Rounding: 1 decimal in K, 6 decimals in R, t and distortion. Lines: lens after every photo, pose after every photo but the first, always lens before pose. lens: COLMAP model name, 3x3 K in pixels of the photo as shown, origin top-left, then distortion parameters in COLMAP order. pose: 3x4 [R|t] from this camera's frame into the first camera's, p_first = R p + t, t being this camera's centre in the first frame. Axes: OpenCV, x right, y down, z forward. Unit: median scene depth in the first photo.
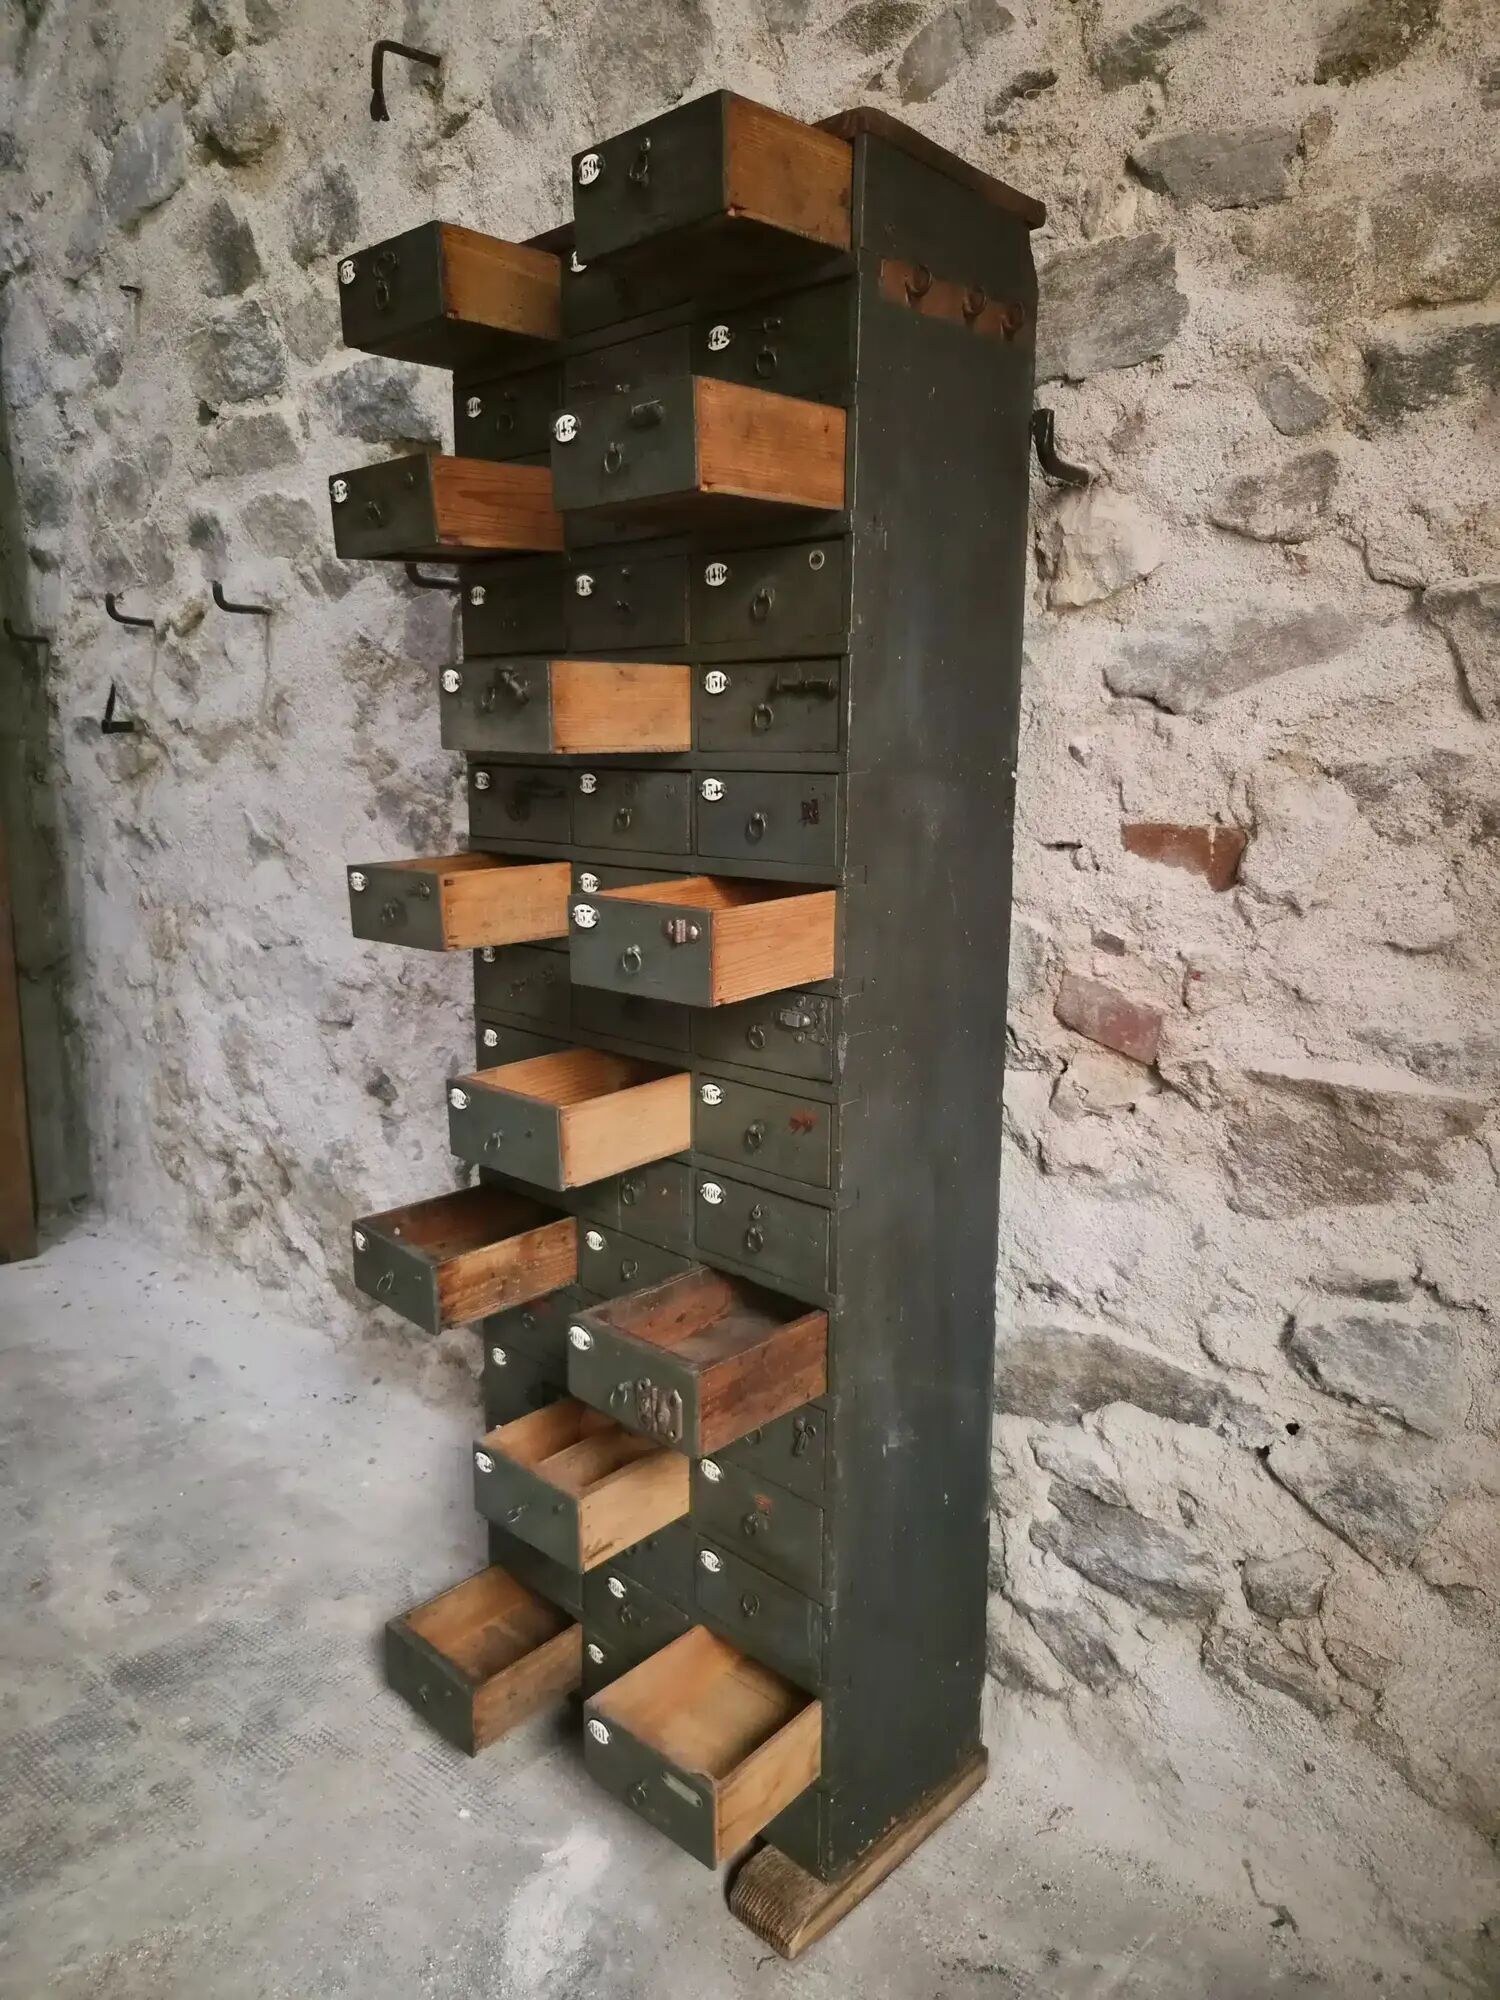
lens RADIAL K [[1346.3, 0, 775.1], [0, 1346.3, 989.7], [0, 0, 1]] dist [0.060362, -0.048119]
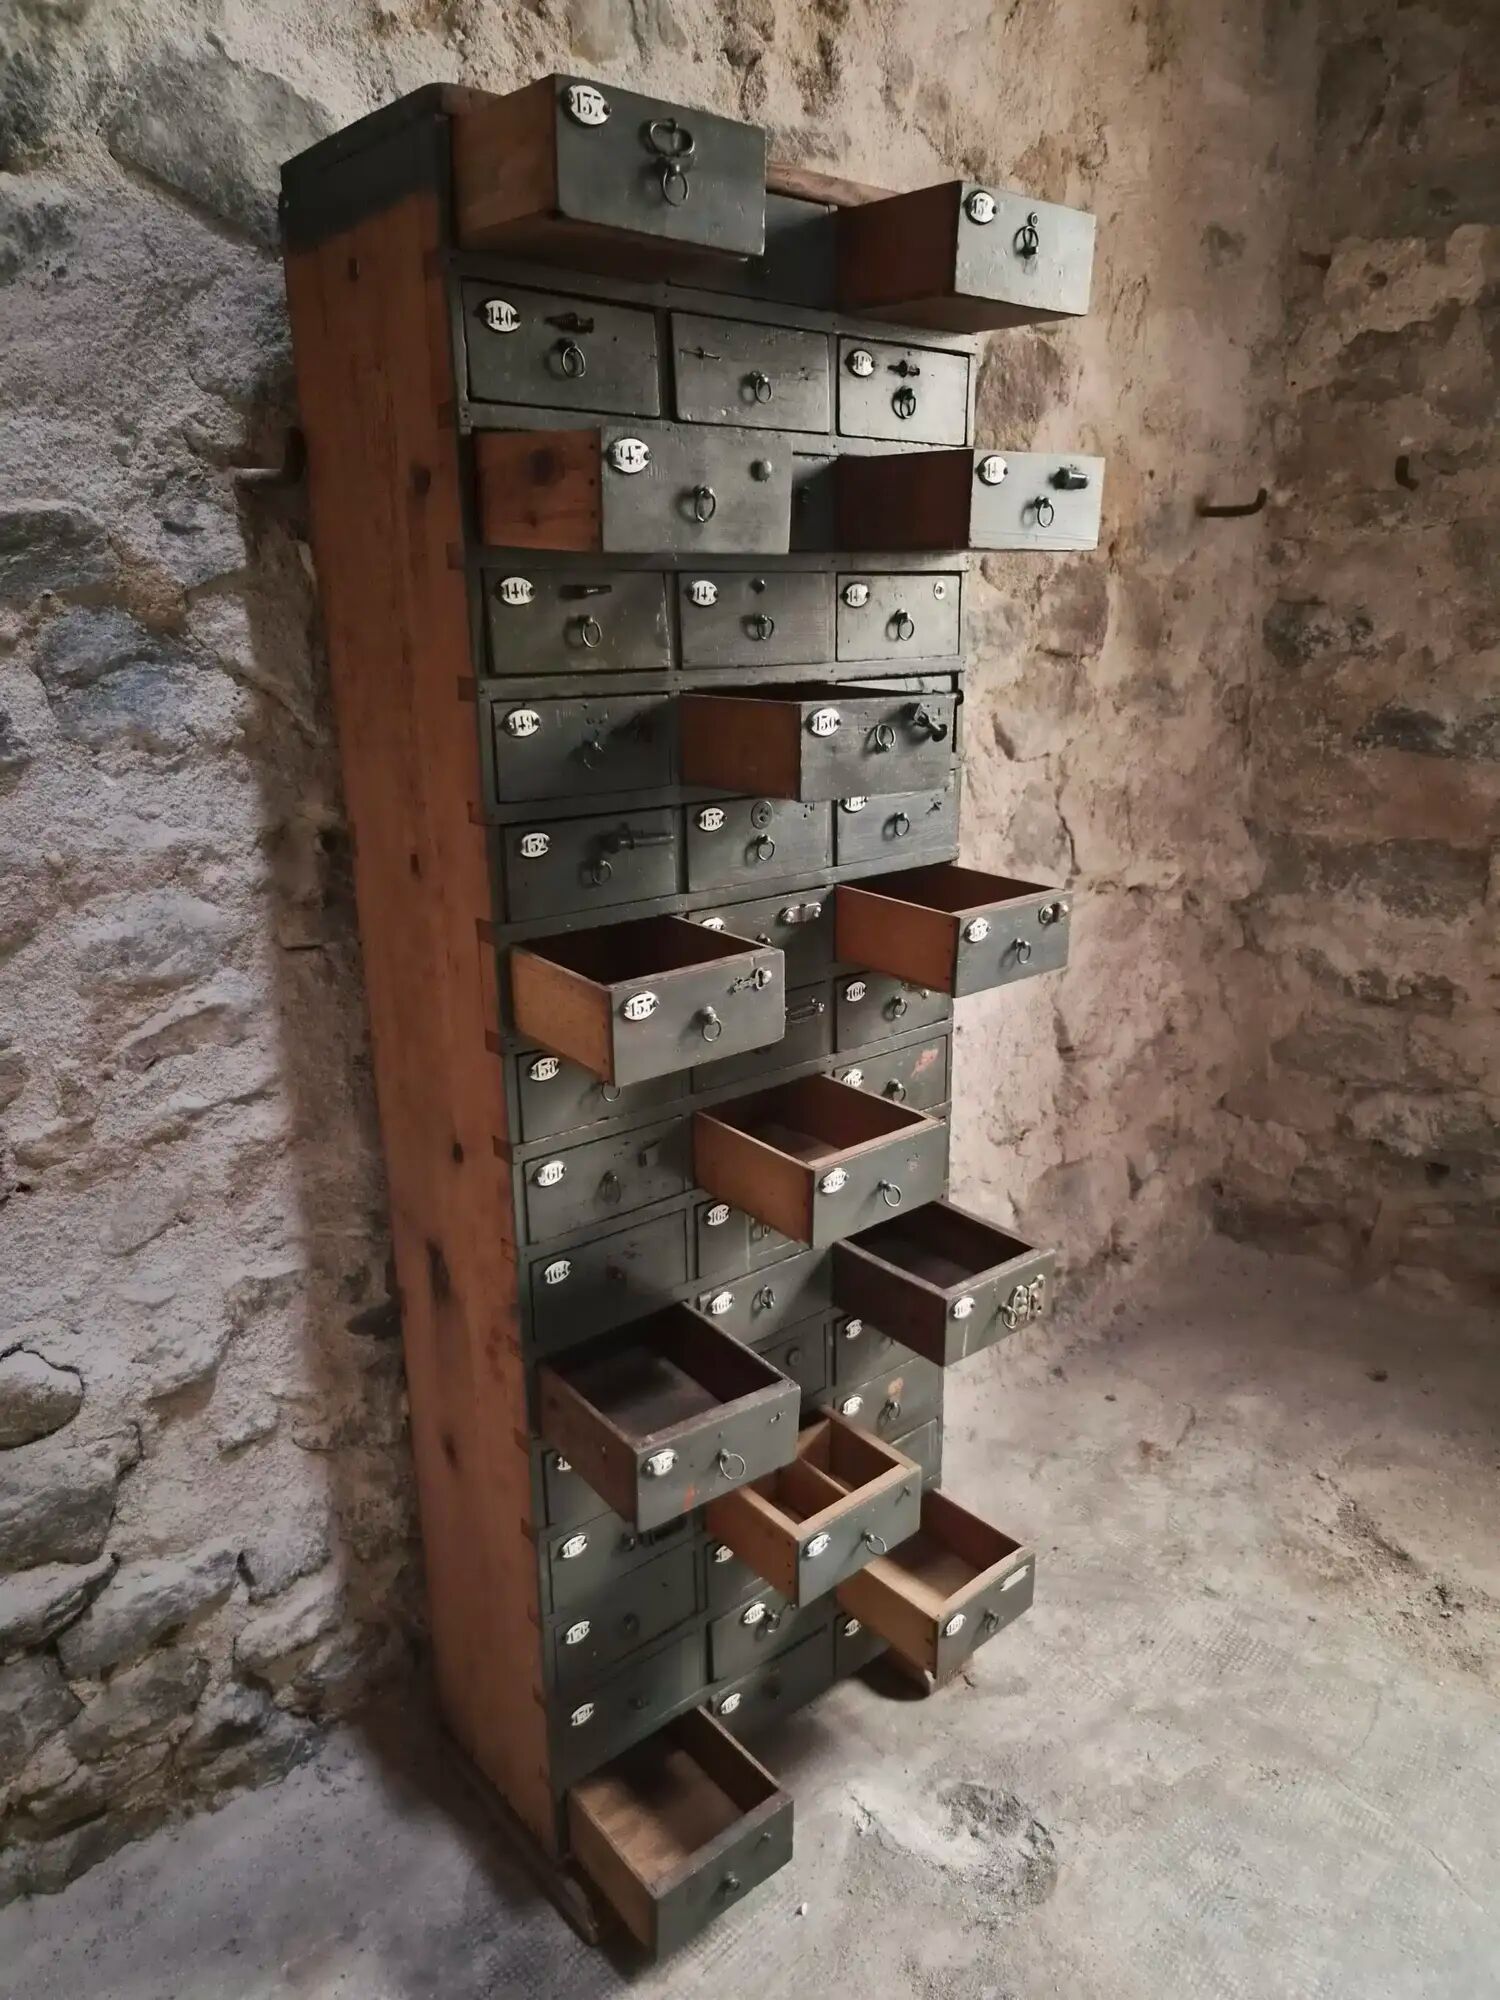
lens RADIAL K [[1348.6, 0, 757.8], [0, 1348.6, 1022.9], [0, 0, 1]] dist [0.061197, -0.042836]
pose [[0.121418, -0.303705, 0.944998, -1.035081], [0.187860, 0.941866, 0.278562, -0.273425], [-0.974662, 0.143705, 0.171413, 0.852934]]
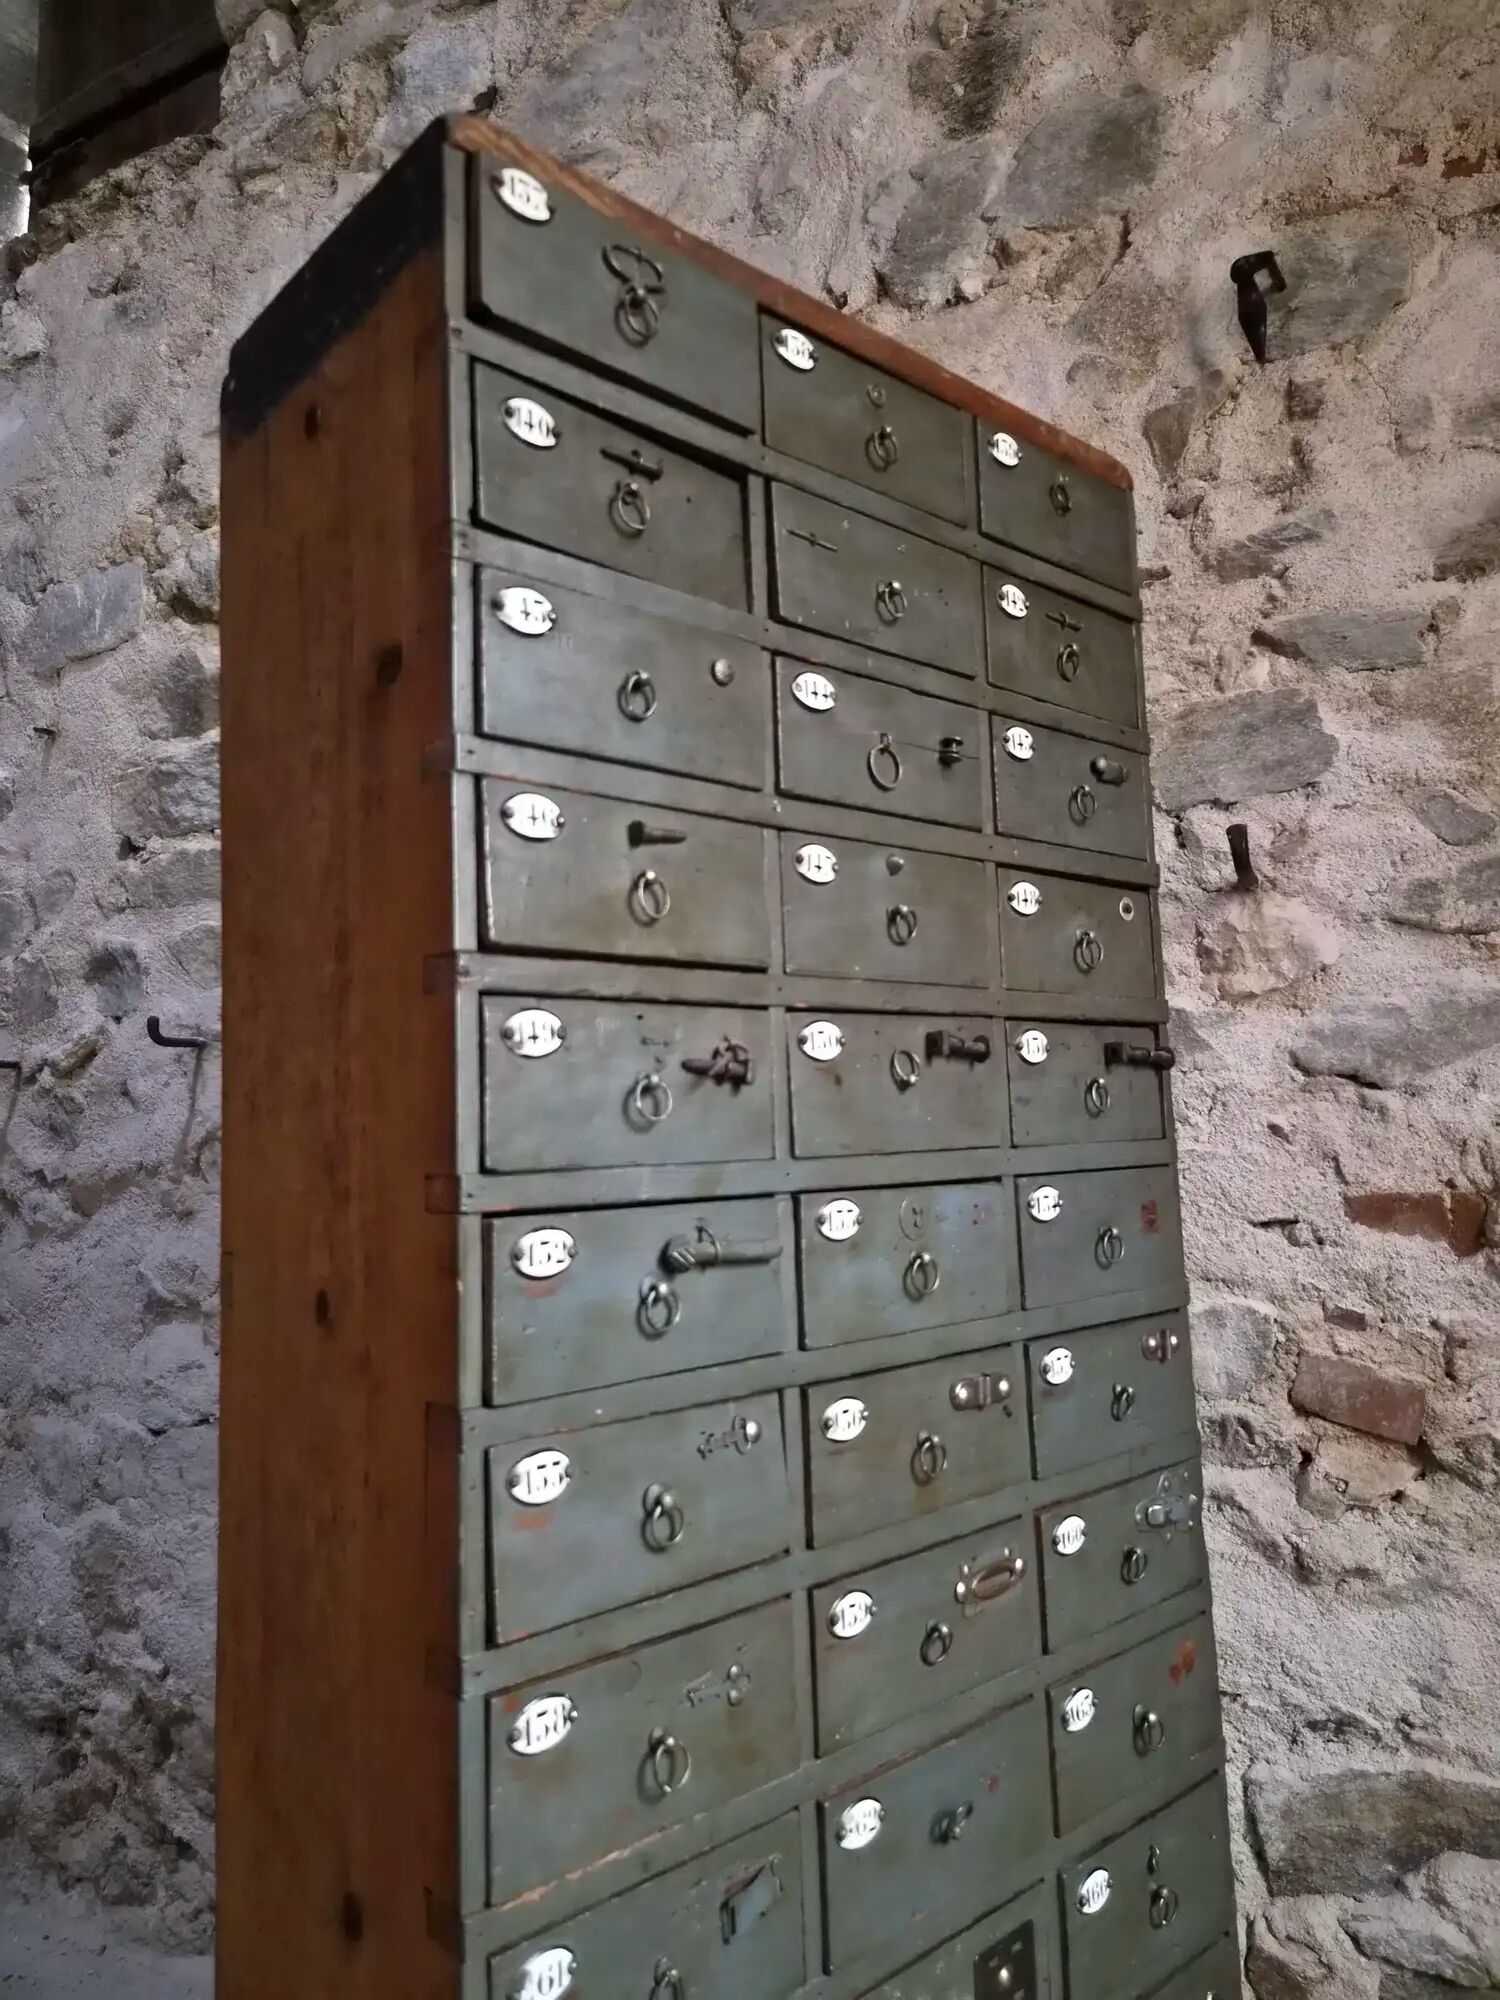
lens RADIAL K [[1341.9, 0, 743.6], [0, 1341.9, 982.1], [0, 0, 1]] dist [0.065824, -0.048362]
pose [[0.969087, -0.024653, 0.245484, -0.431774], [0.099431, 0.949639, -0.297150, -0.016981], [-0.225795, 0.312373, 0.922735, 0.108080]]
